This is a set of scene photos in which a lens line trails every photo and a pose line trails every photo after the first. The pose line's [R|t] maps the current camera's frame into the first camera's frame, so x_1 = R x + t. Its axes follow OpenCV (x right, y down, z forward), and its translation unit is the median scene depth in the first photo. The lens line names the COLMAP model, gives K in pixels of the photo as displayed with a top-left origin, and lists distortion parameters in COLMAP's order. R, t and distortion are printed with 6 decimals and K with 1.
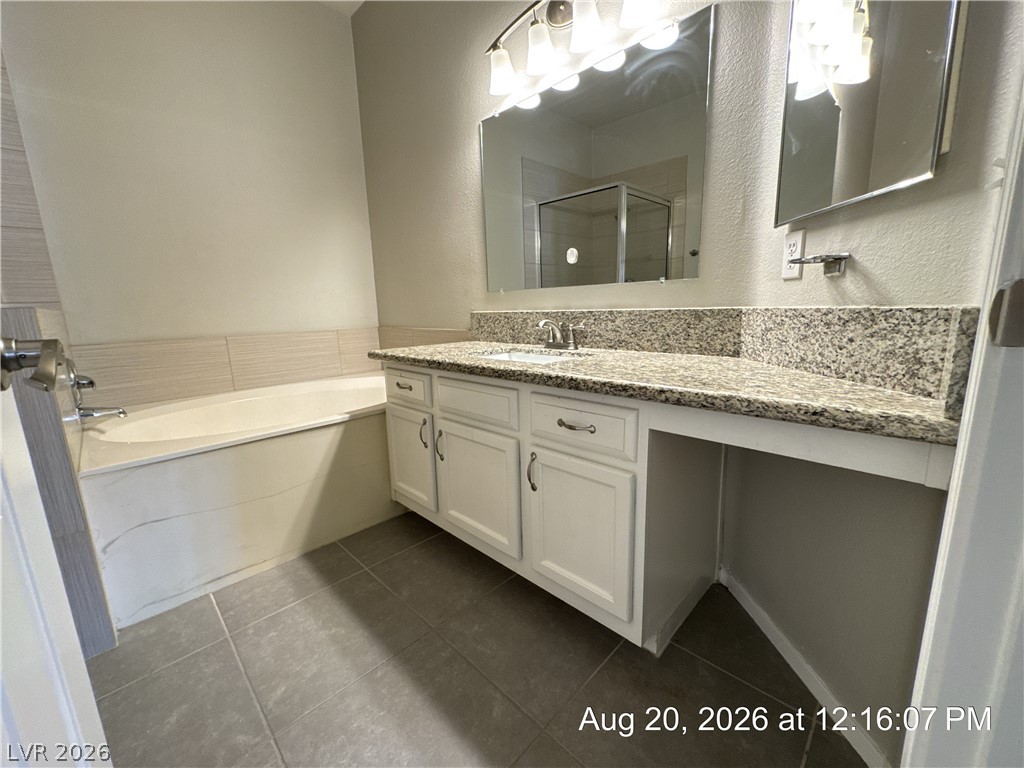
lens RADIAL K [[410.0, 0, 513.5], [0, 410.0, 386.7], [0, 0, 1]] dist [-0.003923, 0.000905]
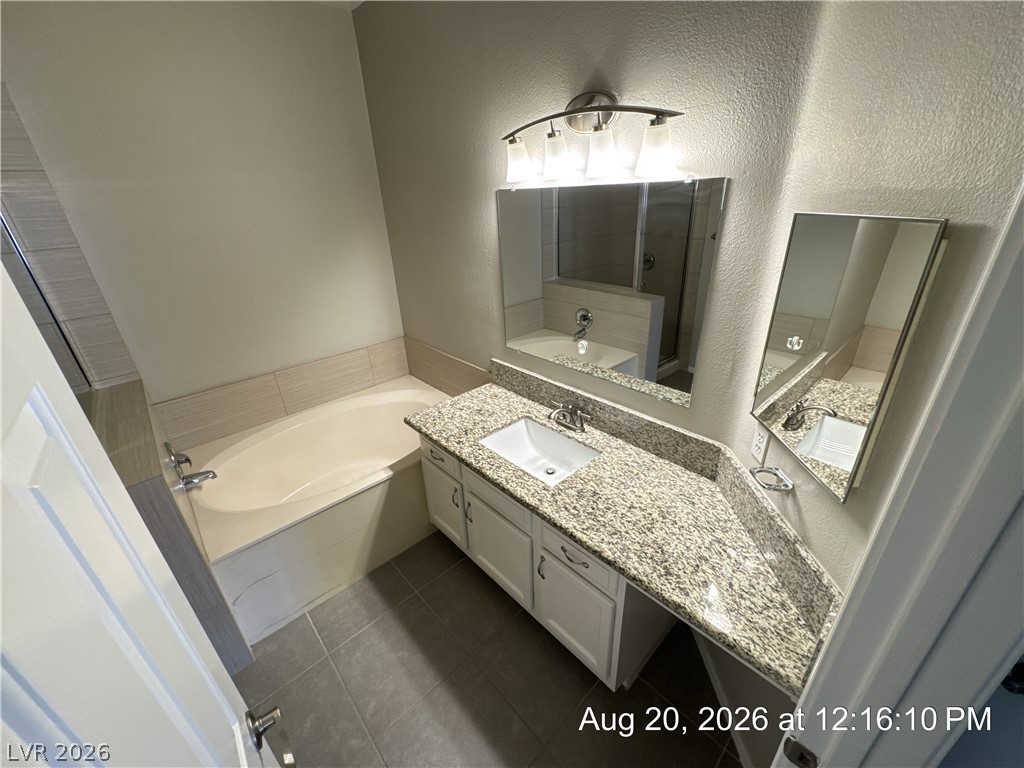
lens RADIAL K [[410.0, 0, 513.9], [0, 410.0, 383.4], [0, 0, 1]] dist [-0.003923, 0.000905]
pose [[0.999124, 0.007112, -0.041239, 0.005313], [0.003256, 0.969251, 0.246051, -0.569135], [0.041721, -0.245970, 0.968379, -0.109178]]
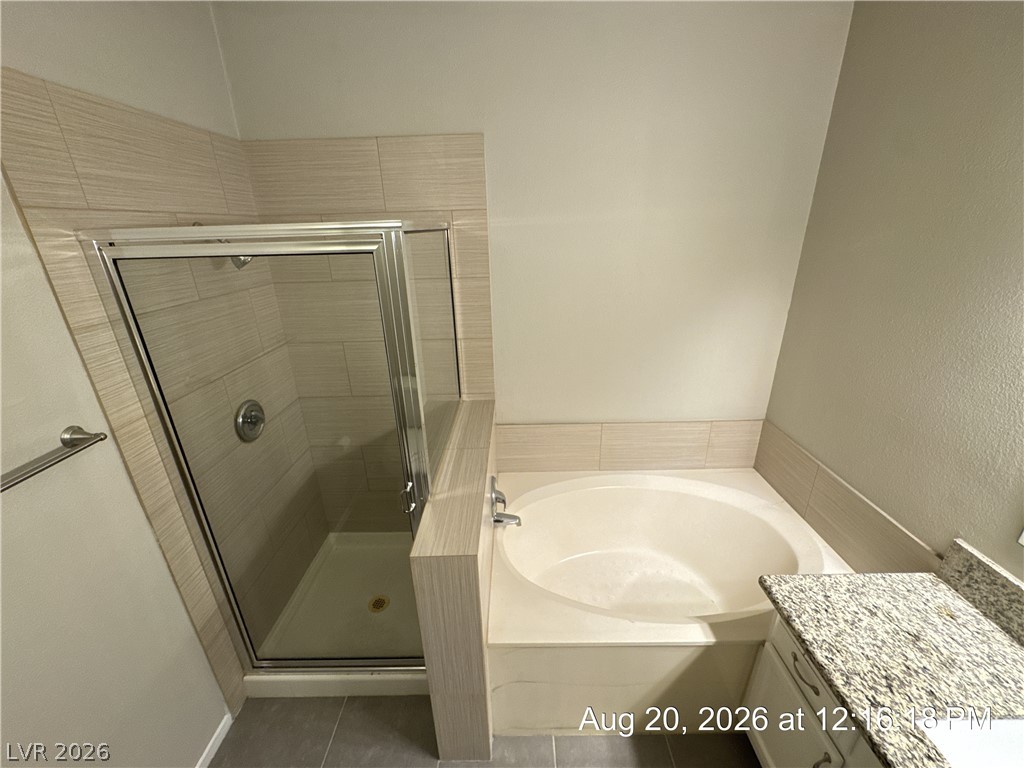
lens RADIAL K [[410.0, 0, 515.6], [0, 410.0, 383.5], [0, 0, 1]] dist [-0.003923, 0.000905]
pose [[0.707386, 0.268434, -0.653871, -0.336161], [-0.132054, 0.958982, 0.250829, -0.684487], [0.694382, -0.091086, 0.713819, 0.211769]]
